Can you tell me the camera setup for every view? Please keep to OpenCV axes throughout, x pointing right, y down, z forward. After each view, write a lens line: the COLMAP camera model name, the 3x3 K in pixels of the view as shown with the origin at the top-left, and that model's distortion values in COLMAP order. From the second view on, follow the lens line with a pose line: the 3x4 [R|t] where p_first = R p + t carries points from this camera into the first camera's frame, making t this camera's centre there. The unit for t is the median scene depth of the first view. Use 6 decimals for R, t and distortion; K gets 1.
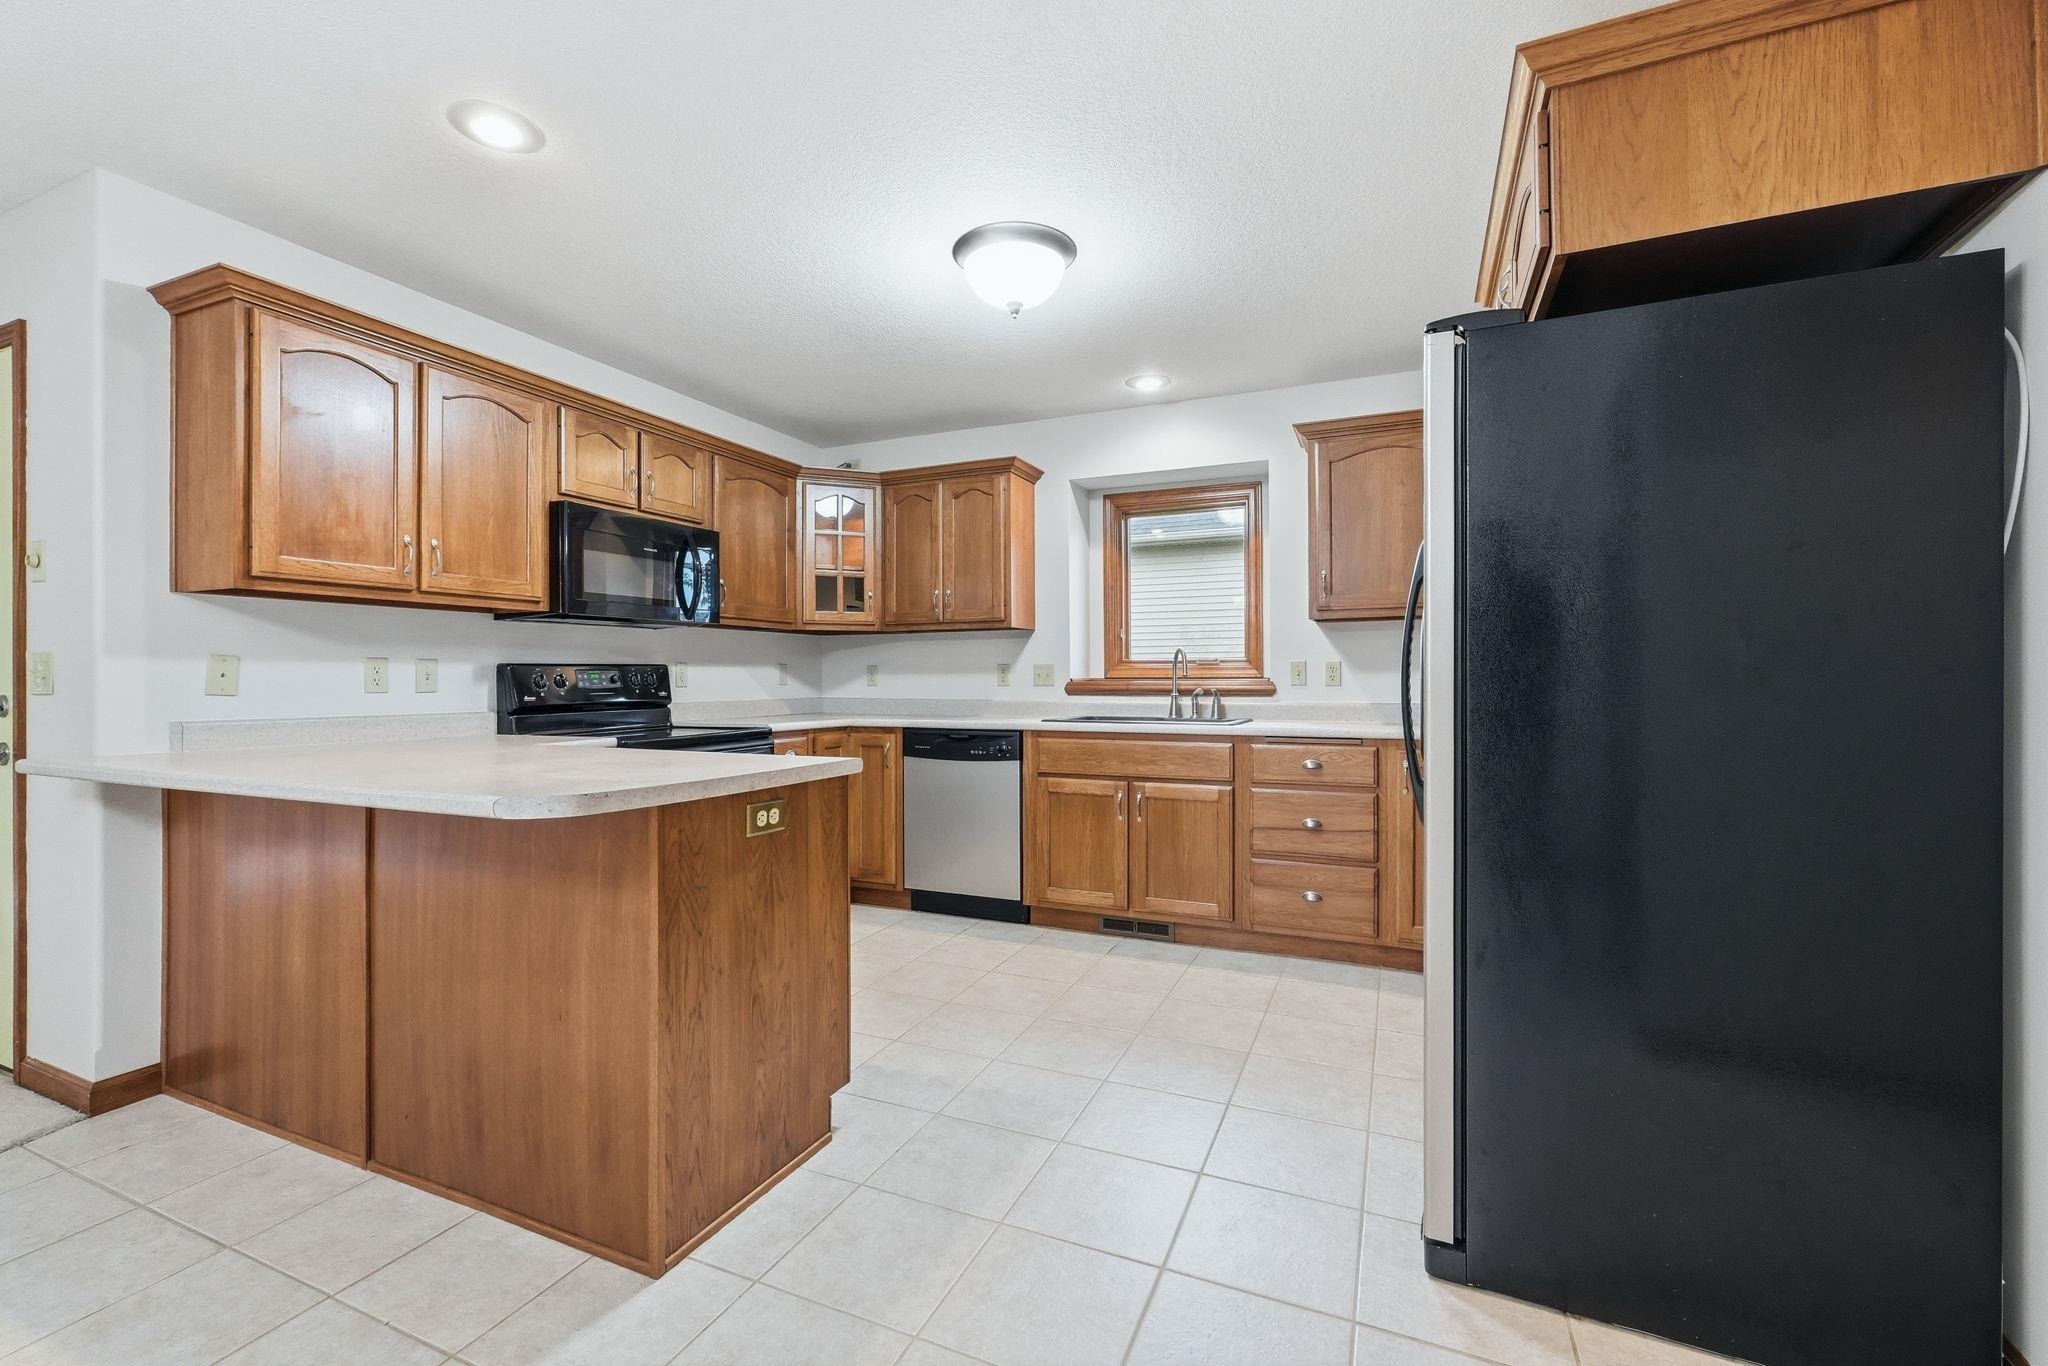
lens RADIAL K [[862.8, 0, 1021.0], [0, 862.8, 677.0], [0, 0, 1]] dist [-0.001823, 0.000084]
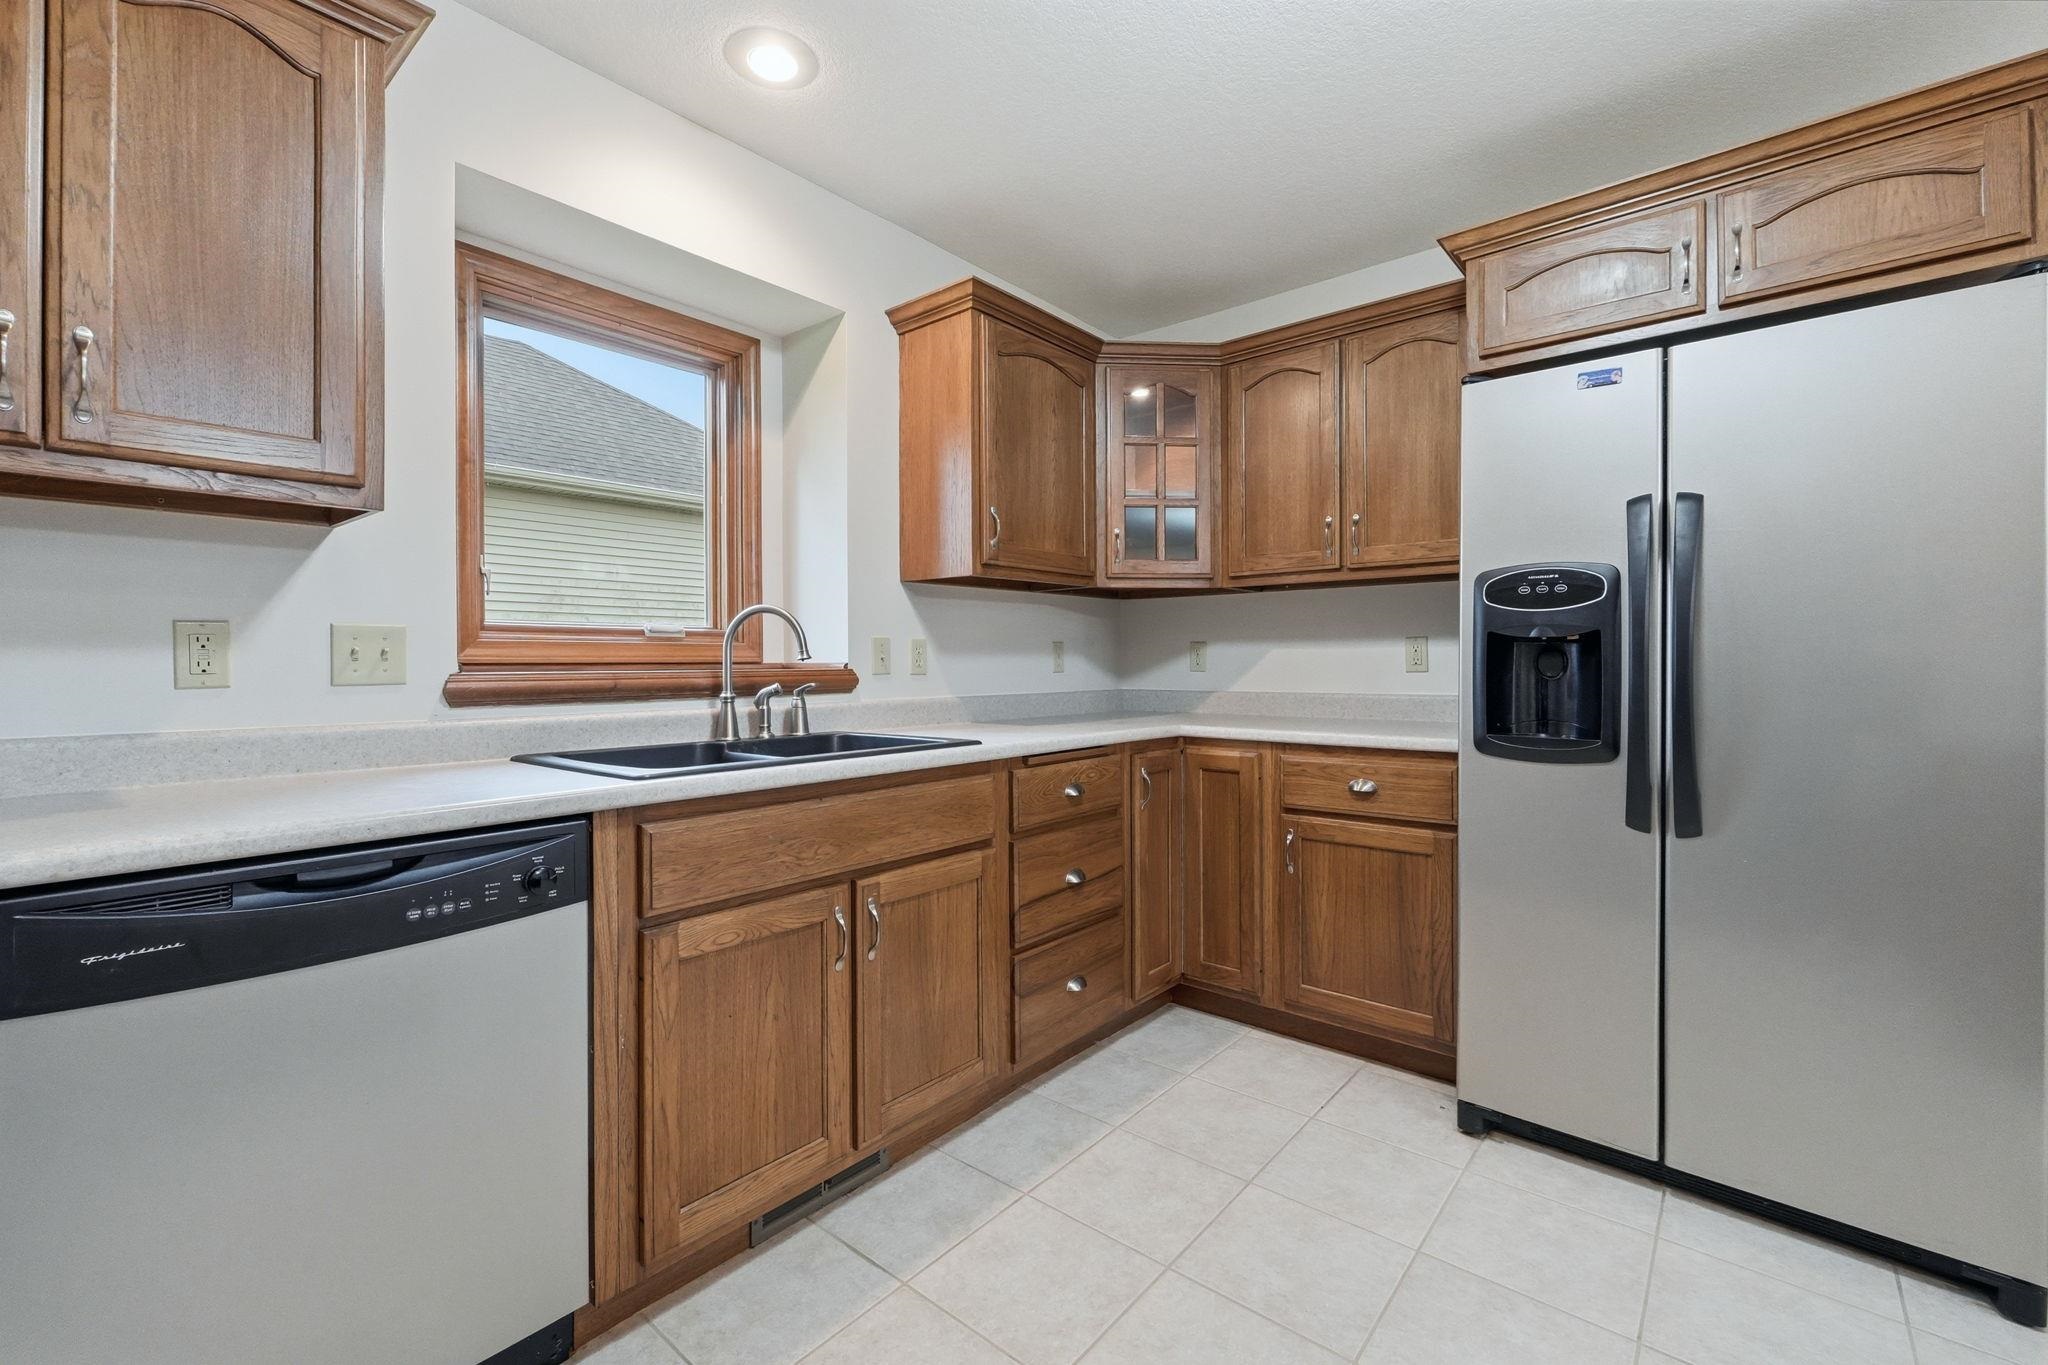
lens RADIAL K [[863.4, 0, 1019.8], [0, 863.4, 664.1], [0, 0, 1]] dist [-0.001715, -0.000056]
pose [[0.286678, 0.000461, 0.958027, -0.314858], [0.002525, 0.999996, -0.001237, 0.002880], [-0.958024, 0.002774, 0.286676, 0.813480]]
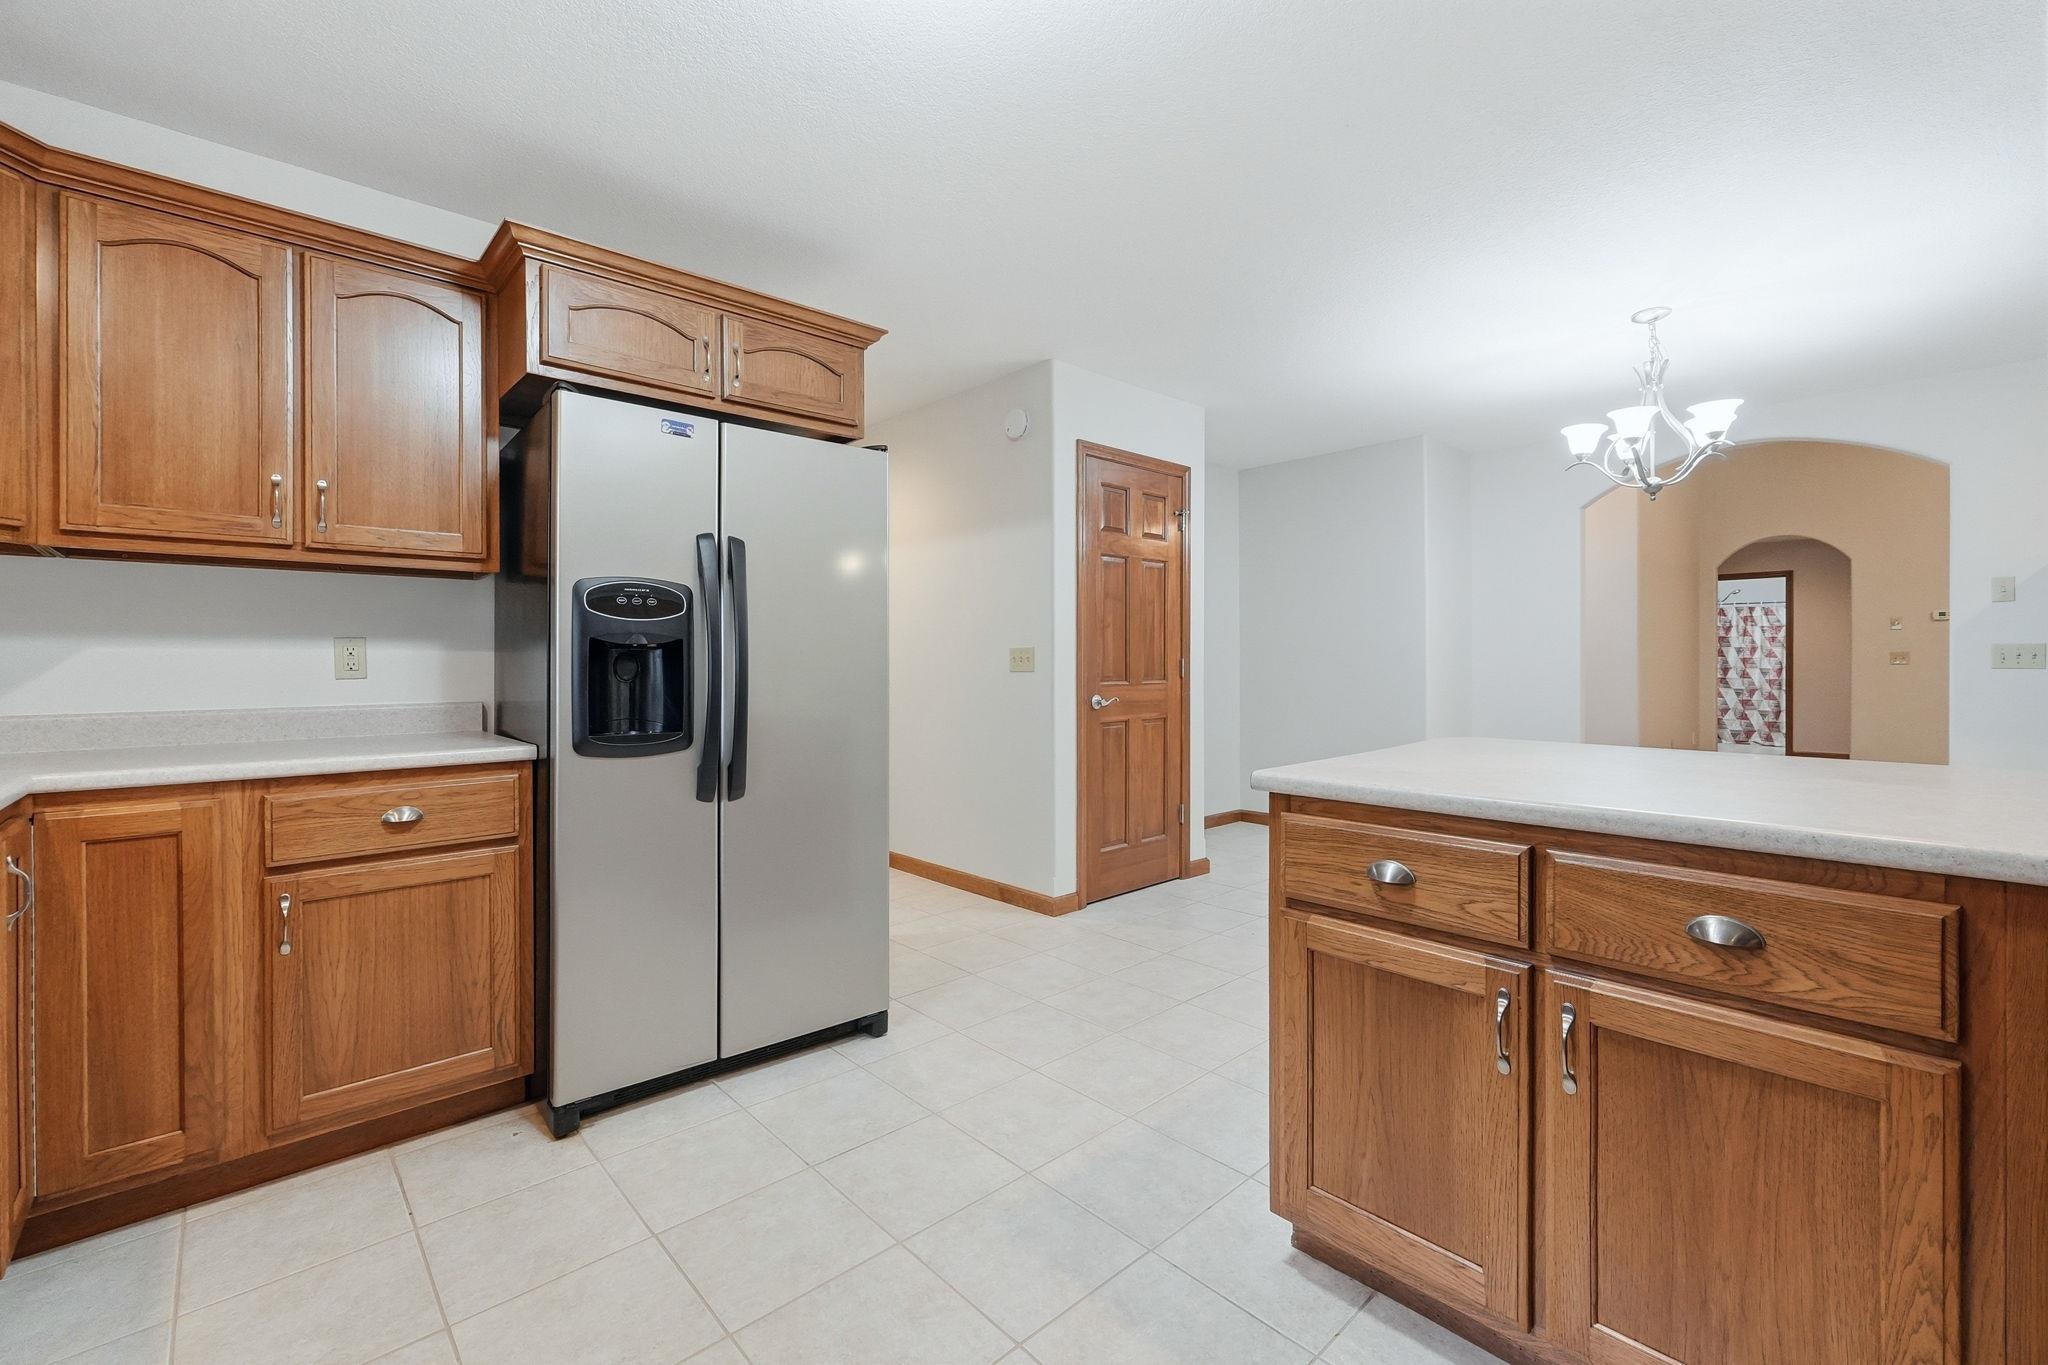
lens RADIAL K [[863.4, 0, 1019.8], [0, 863.4, 664.1], [0, 0, 1]] dist [-0.001715, -0.000056]
pose [[-0.915358, 0.005408, 0.402605, -0.188854], [0.005780, 0.999983, -0.000291, 0.001855], [-0.402600, 0.002061, -0.915374, 1.102377]]
